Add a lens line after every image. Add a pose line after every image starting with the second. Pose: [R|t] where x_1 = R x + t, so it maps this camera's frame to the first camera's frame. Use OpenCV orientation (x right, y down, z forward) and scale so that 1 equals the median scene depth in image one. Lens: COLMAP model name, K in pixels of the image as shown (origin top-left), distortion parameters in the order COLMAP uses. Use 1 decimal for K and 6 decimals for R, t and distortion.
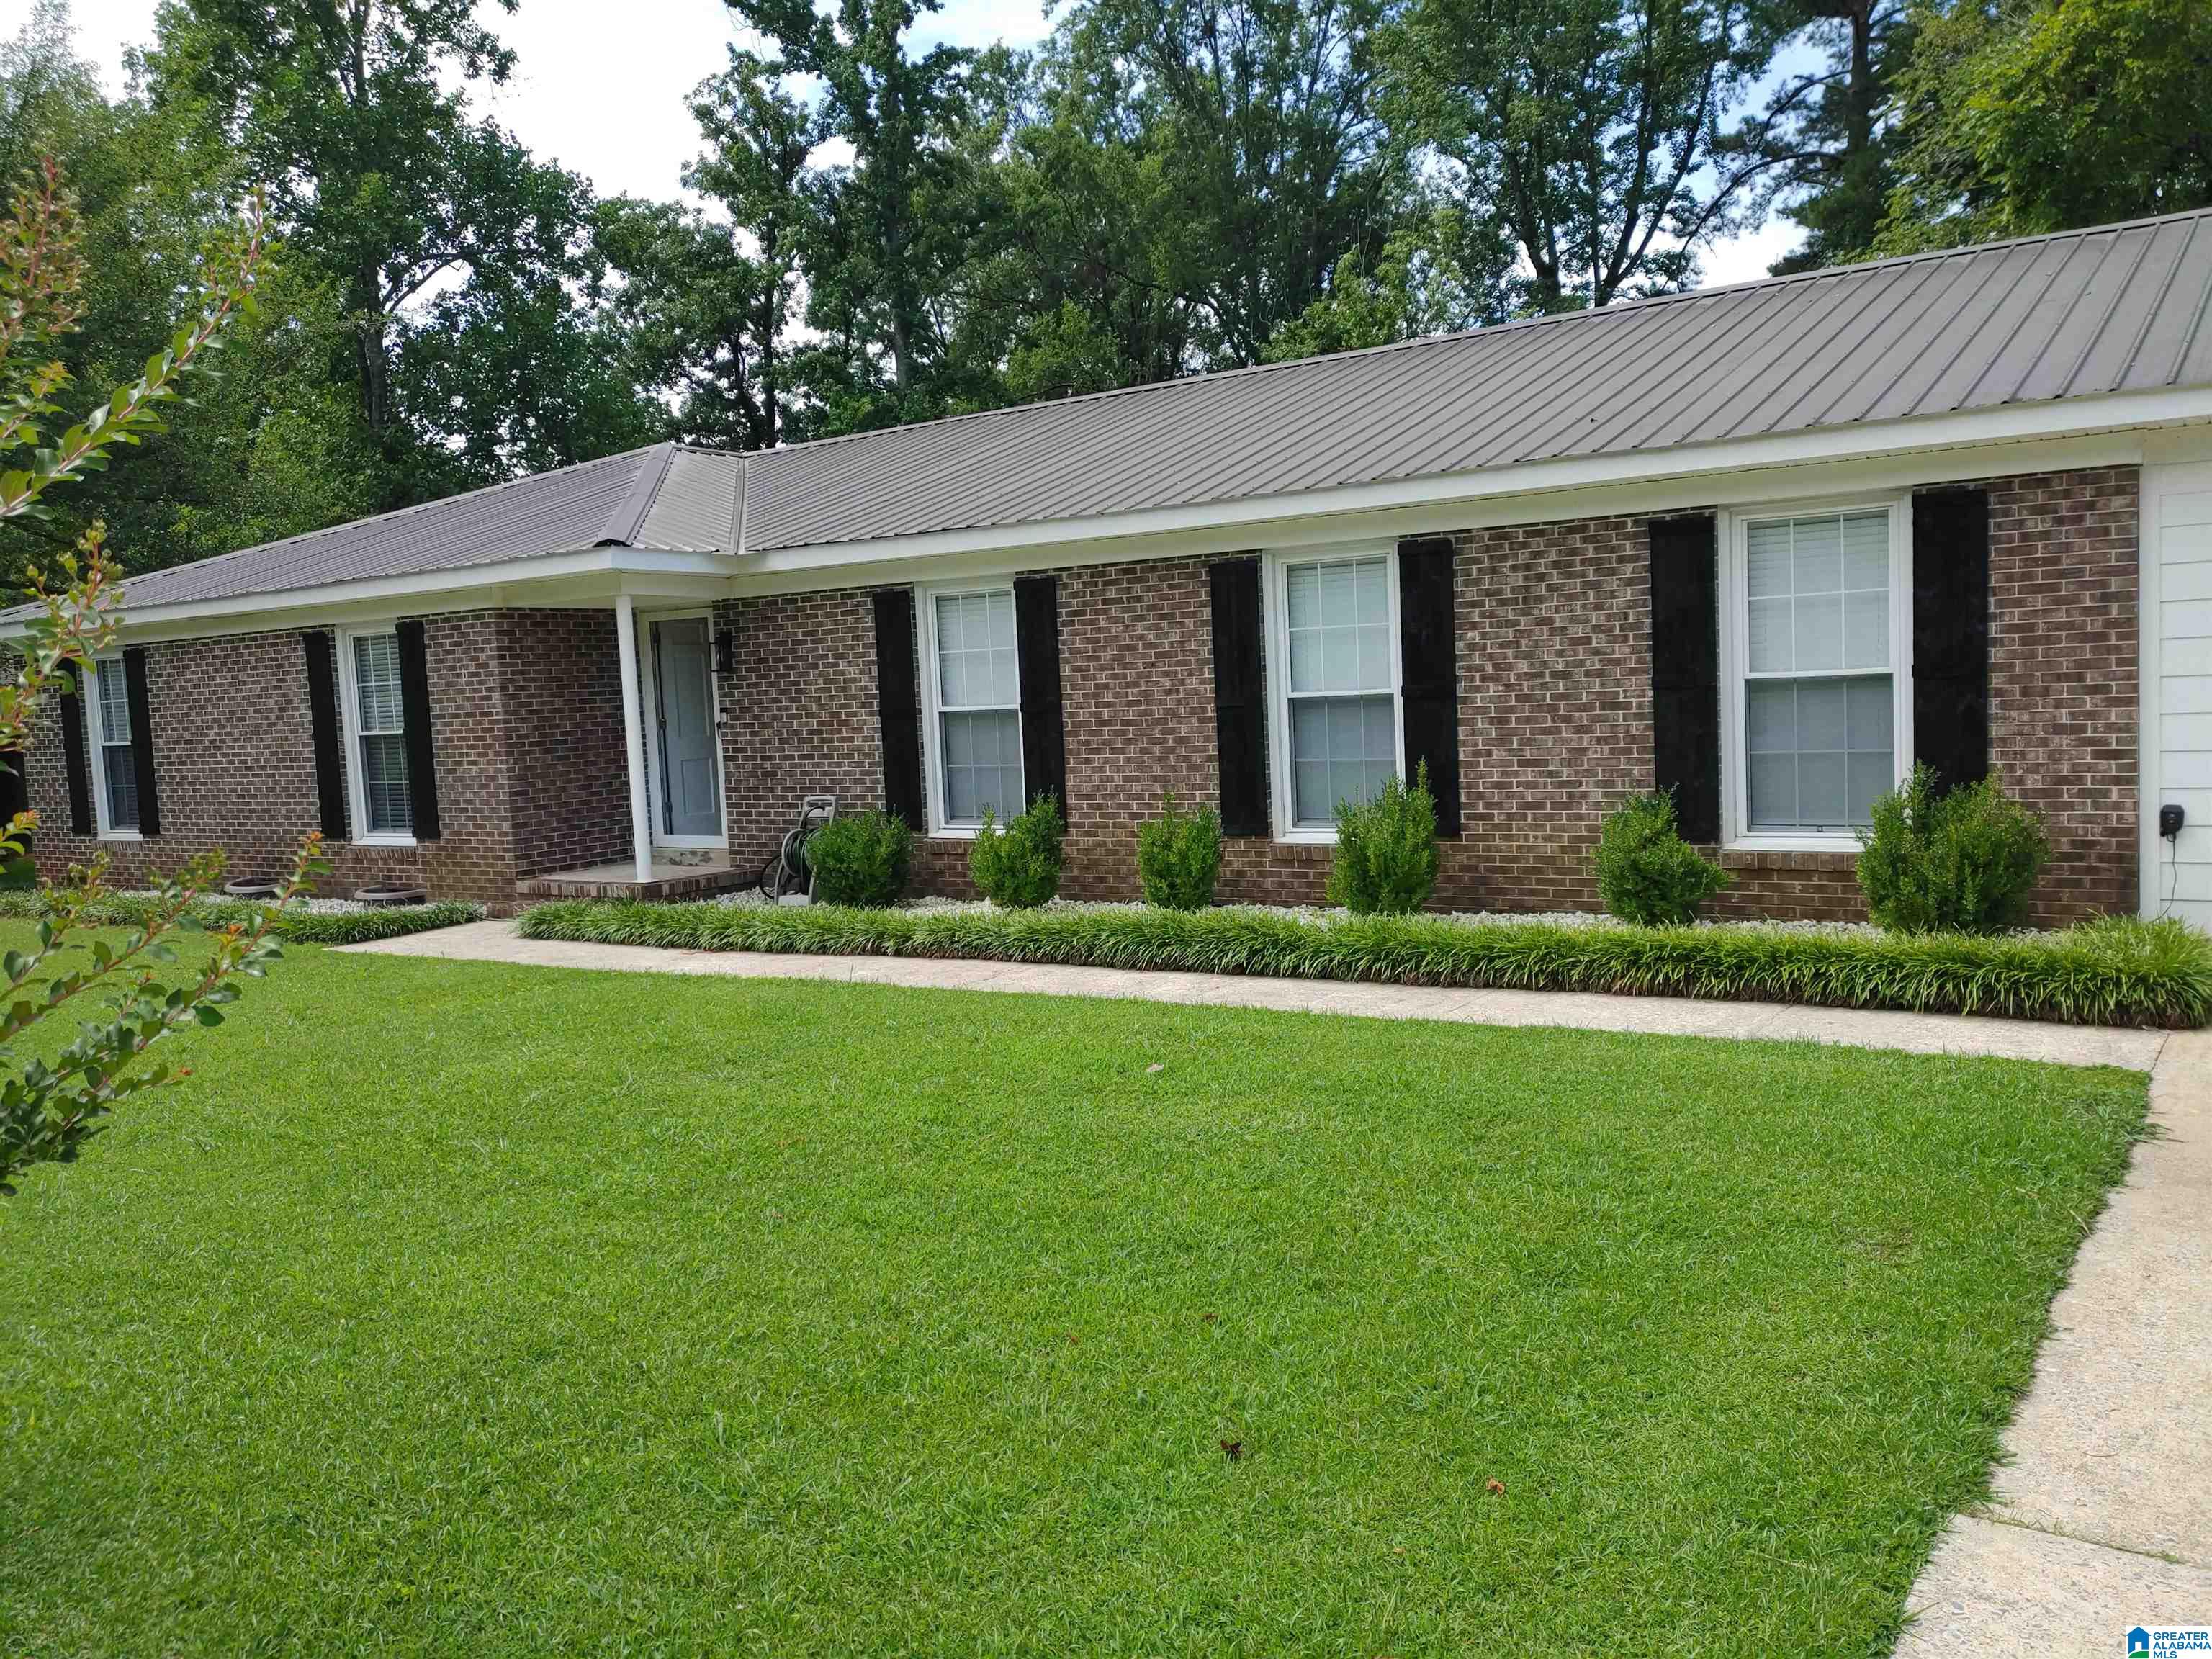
lens RADIAL K [[1668.1, 0, 1106.0], [0, 1668.1, 829.5], [0, 0, 1]] dist [0.012451, 0.003530]
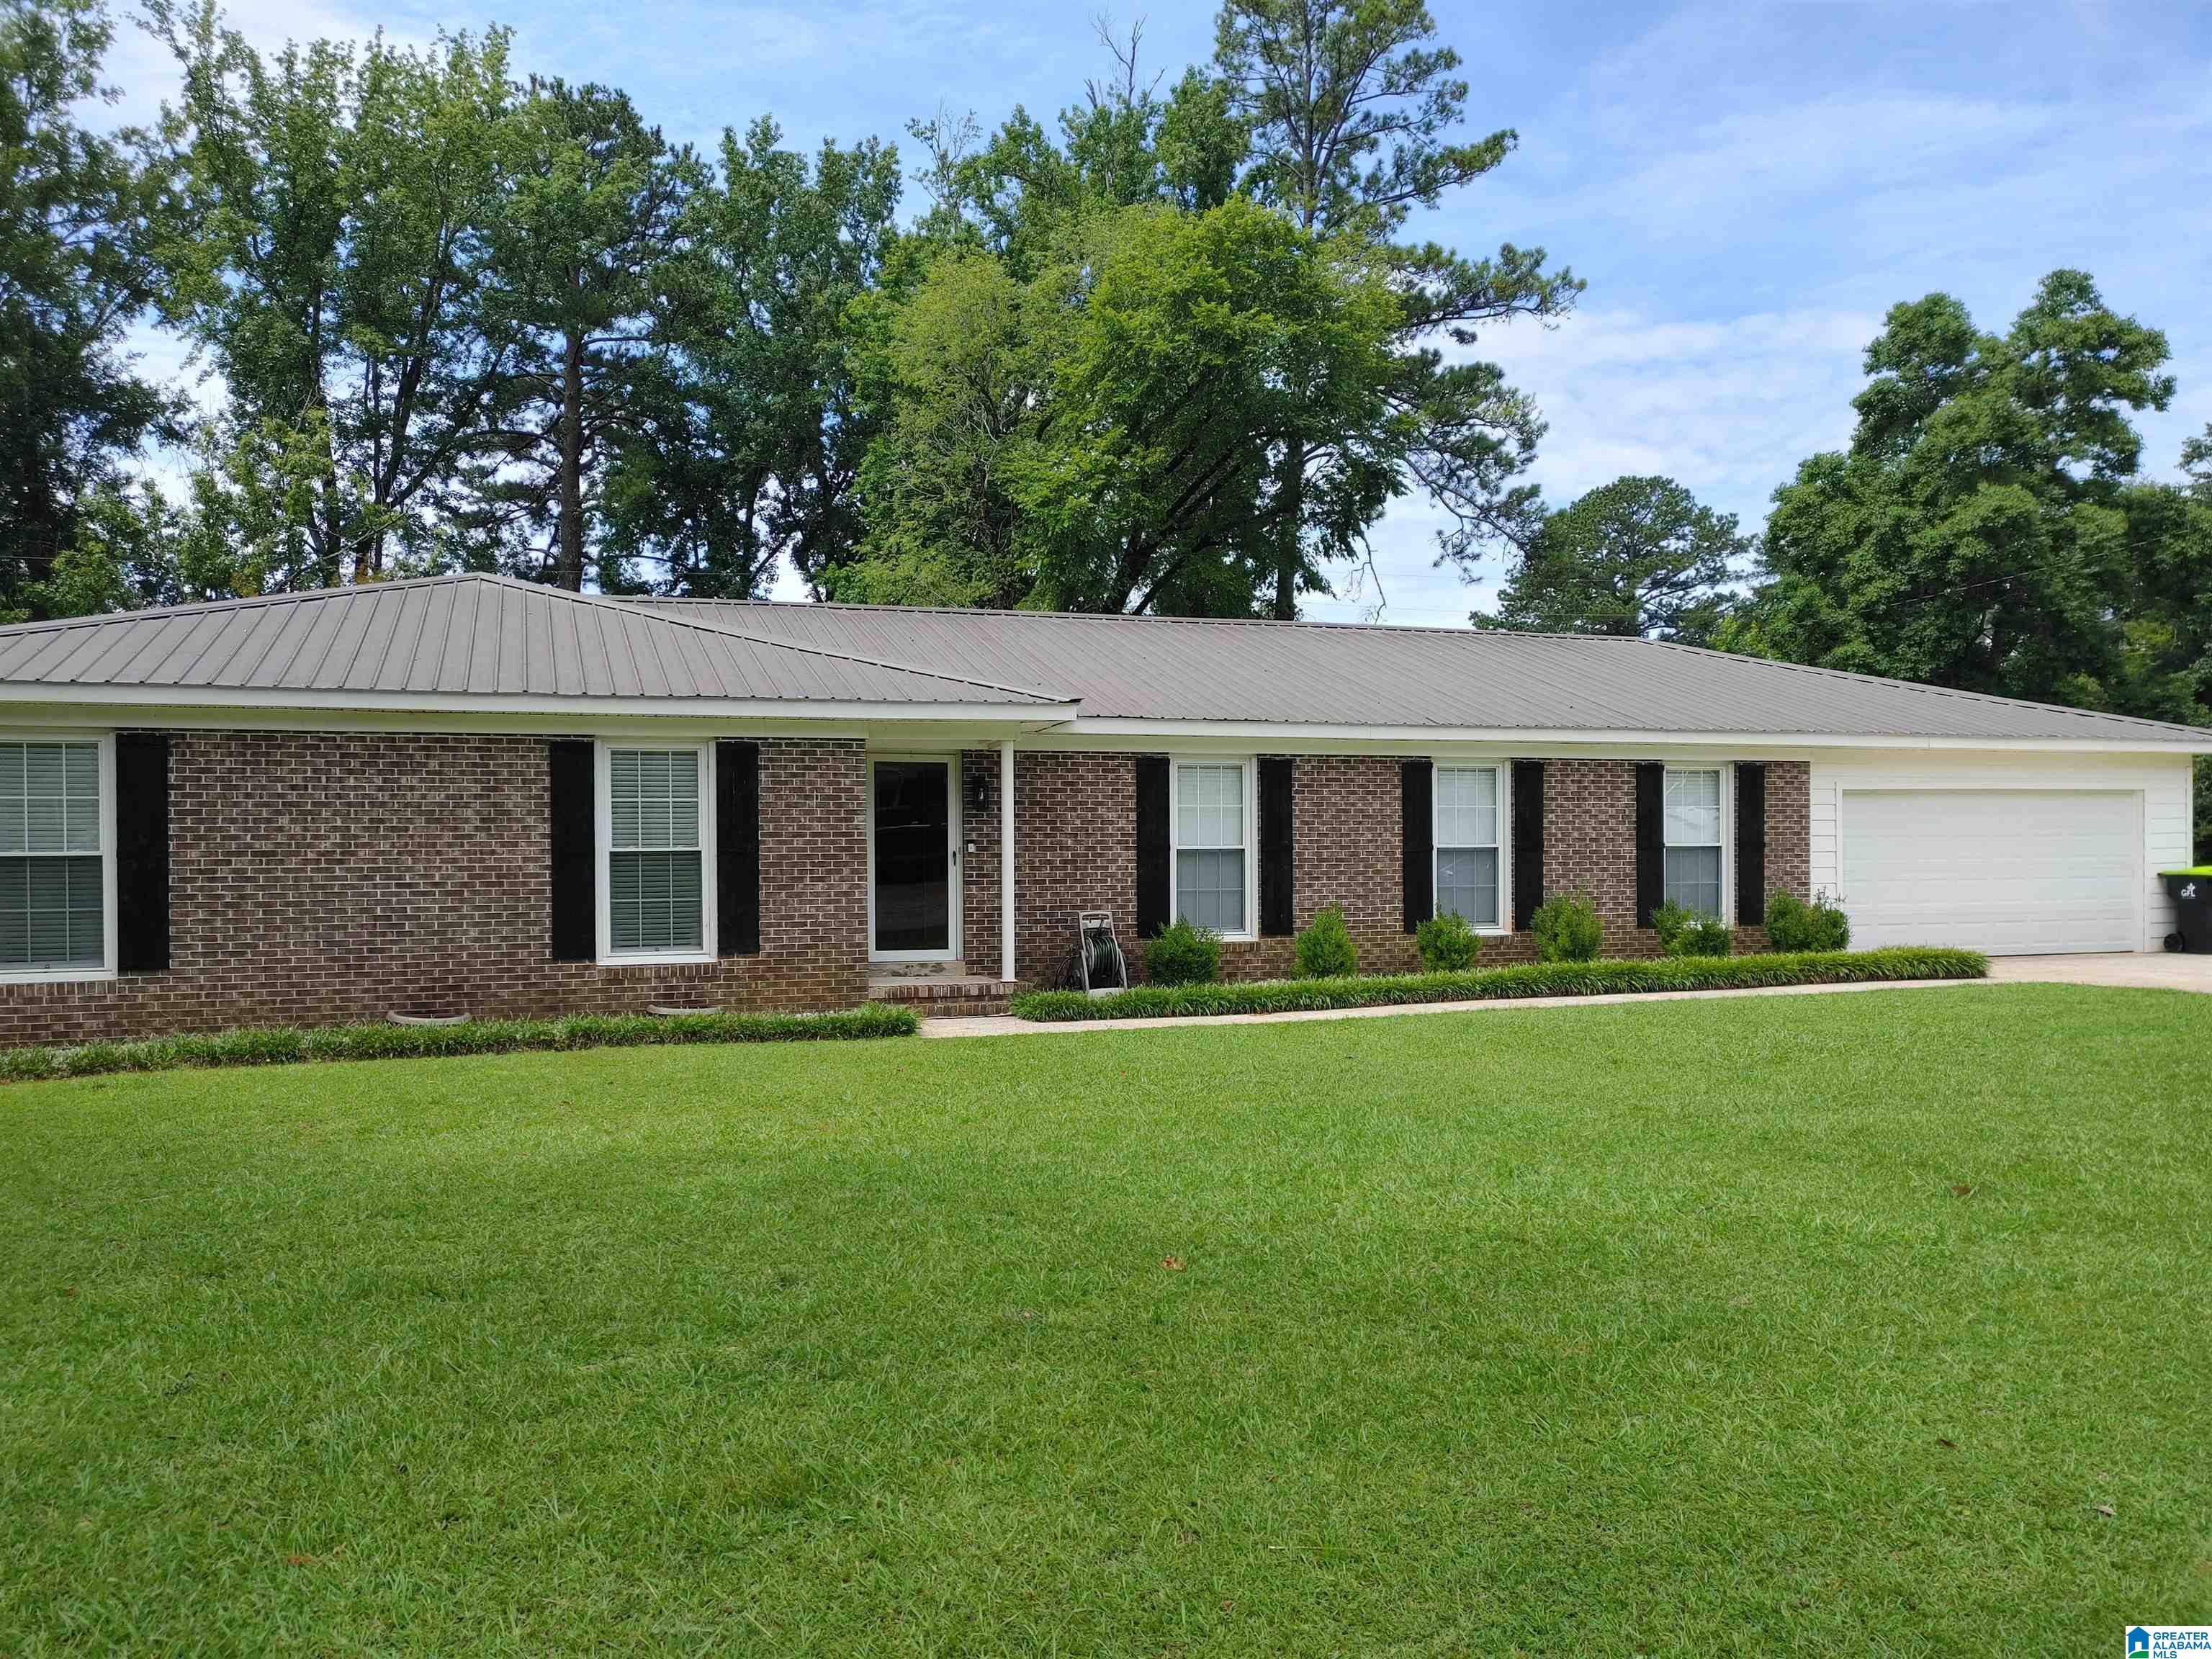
lens RADIAL K [[1668.1, 0, 1106.0], [0, 1668.1, 829.5], [0, 0, 1]] dist [0.012451, 0.003530]
pose [[0.624098, 0.052844, 0.779557, -1.473443], [0.043078, 0.993866, -0.101858, 0.060512], [-0.780158, 0.097151, 0.617993, 0.257794]]
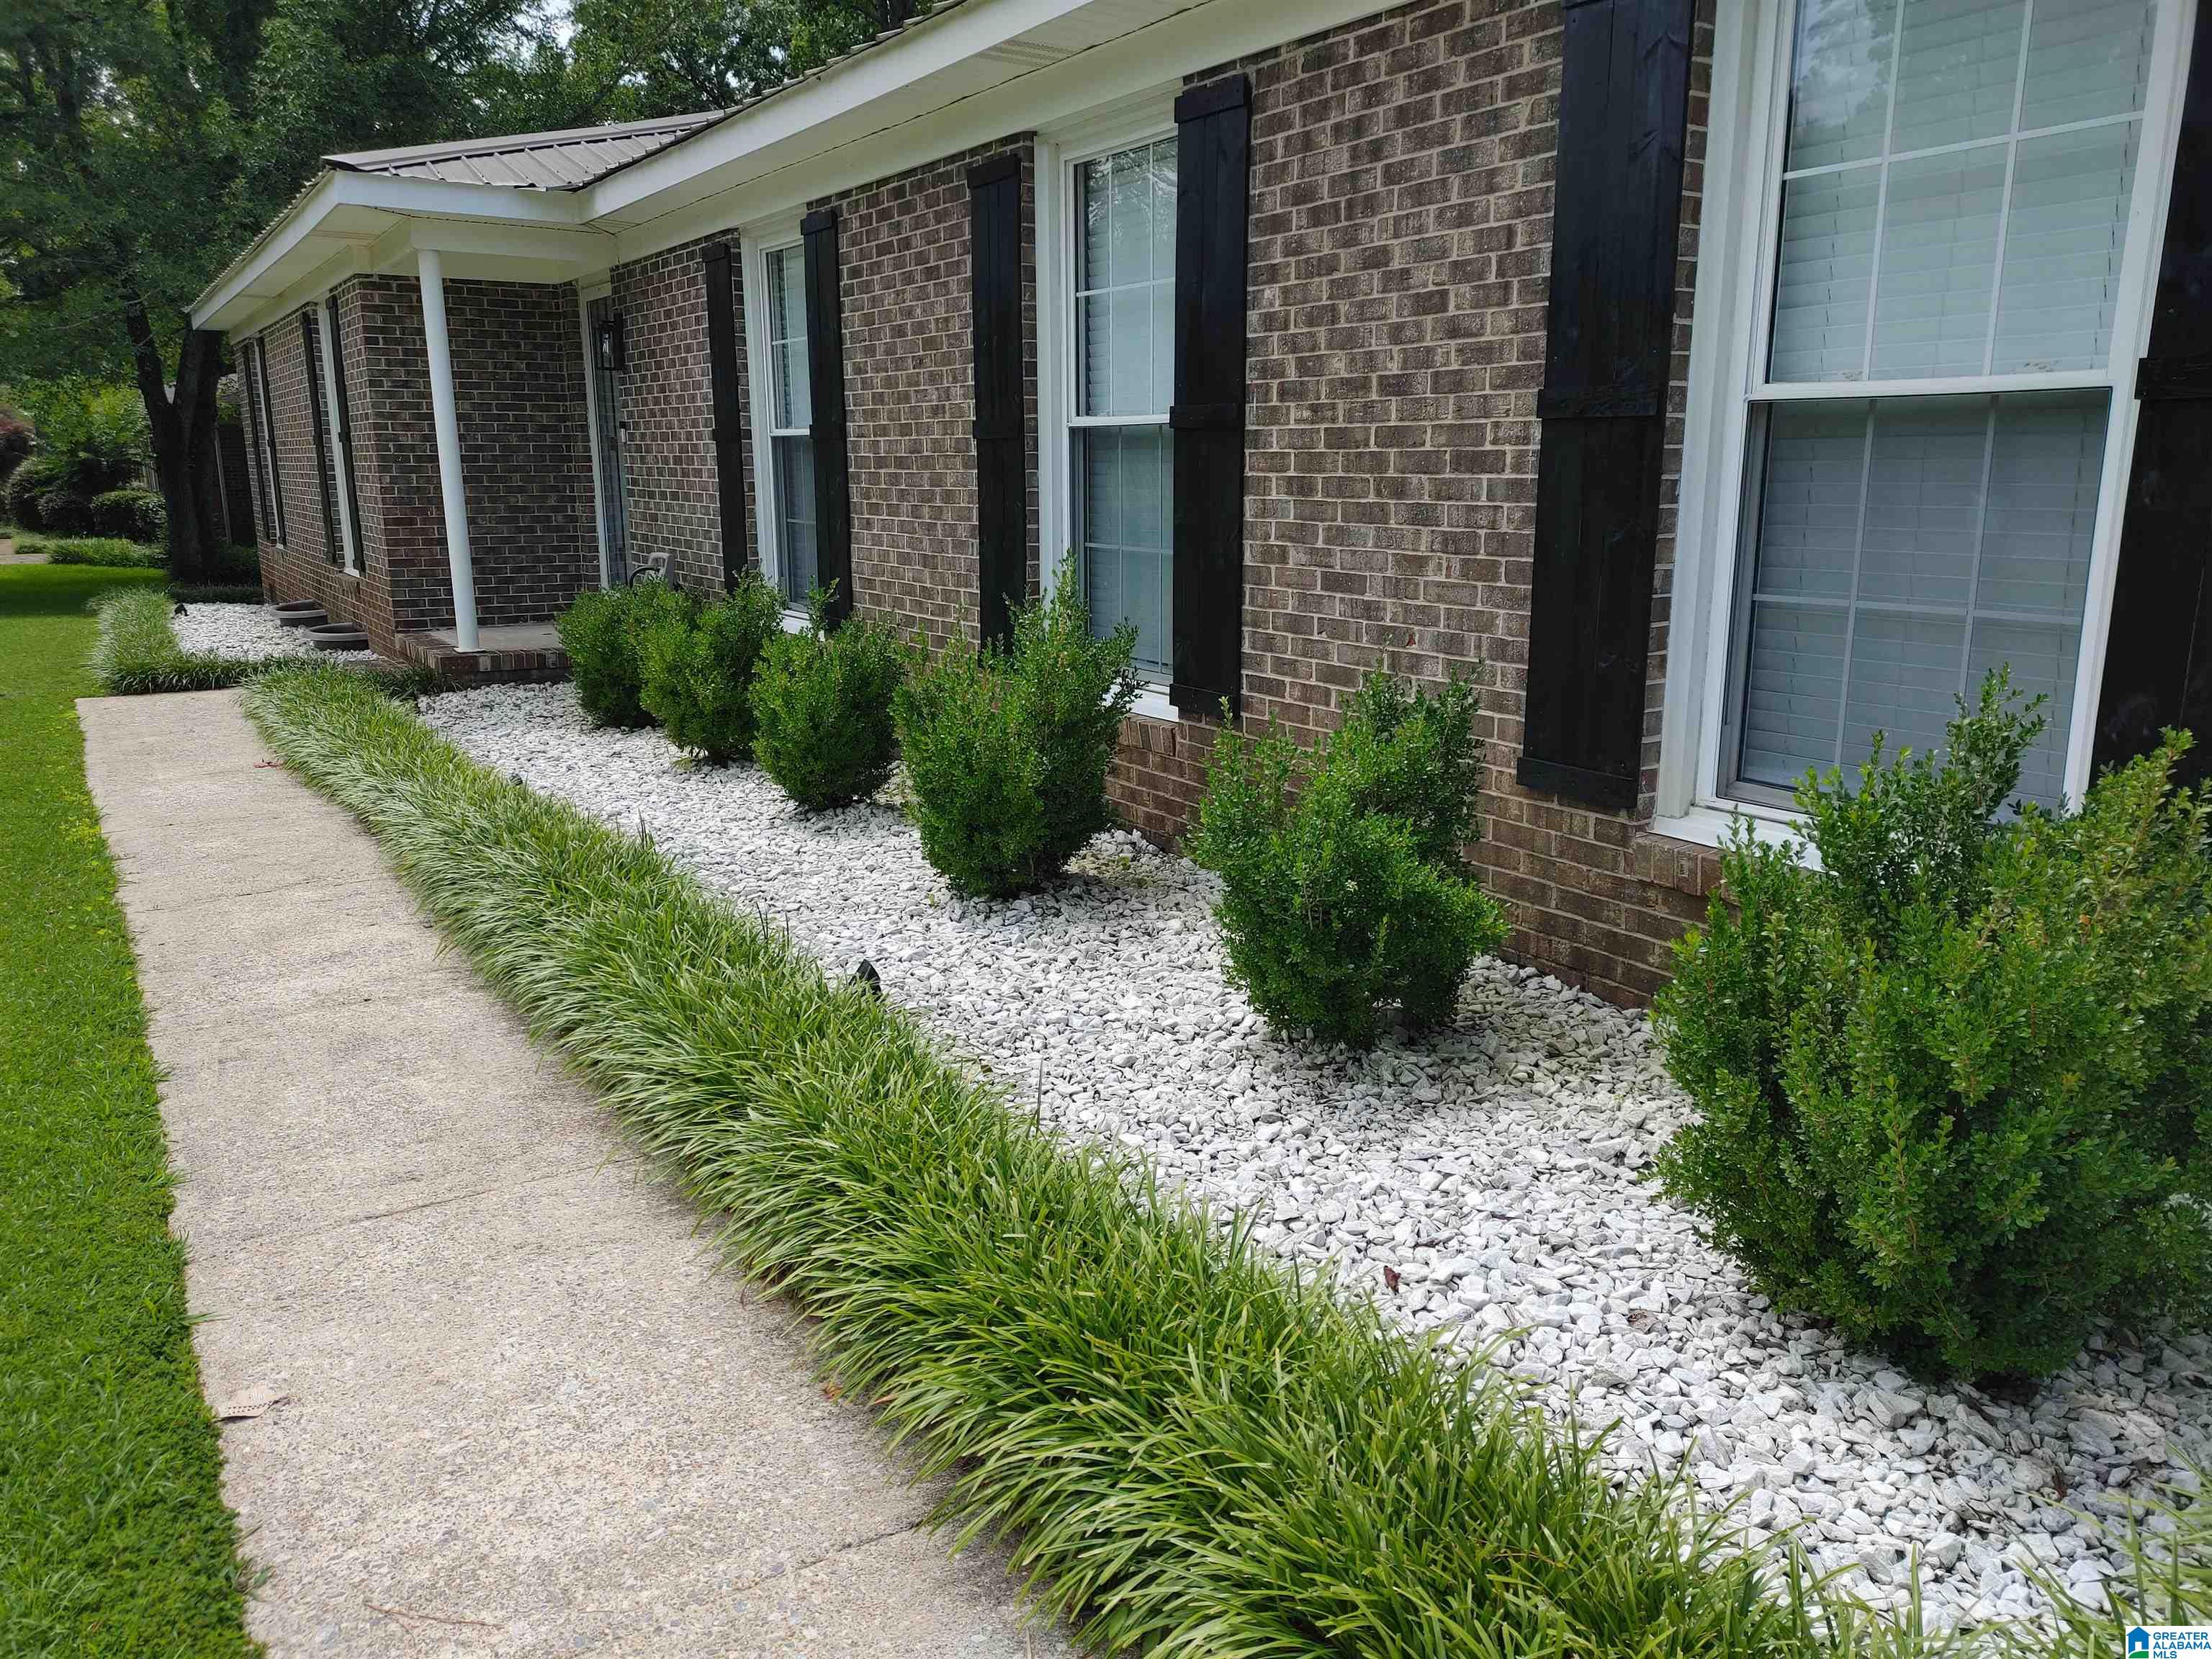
lens RADIAL K [[1656.4, 0, 1099.4], [0, 1656.4, 868.7], [0, 0, 1]] dist [0.069799, -0.094484]
pose [[0.908393, 0.142624, -0.393040, 0.378180], [-0.074829, 0.980302, 0.182782, -0.040364], [0.411367, -0.136628, 0.901171, 0.531711]]
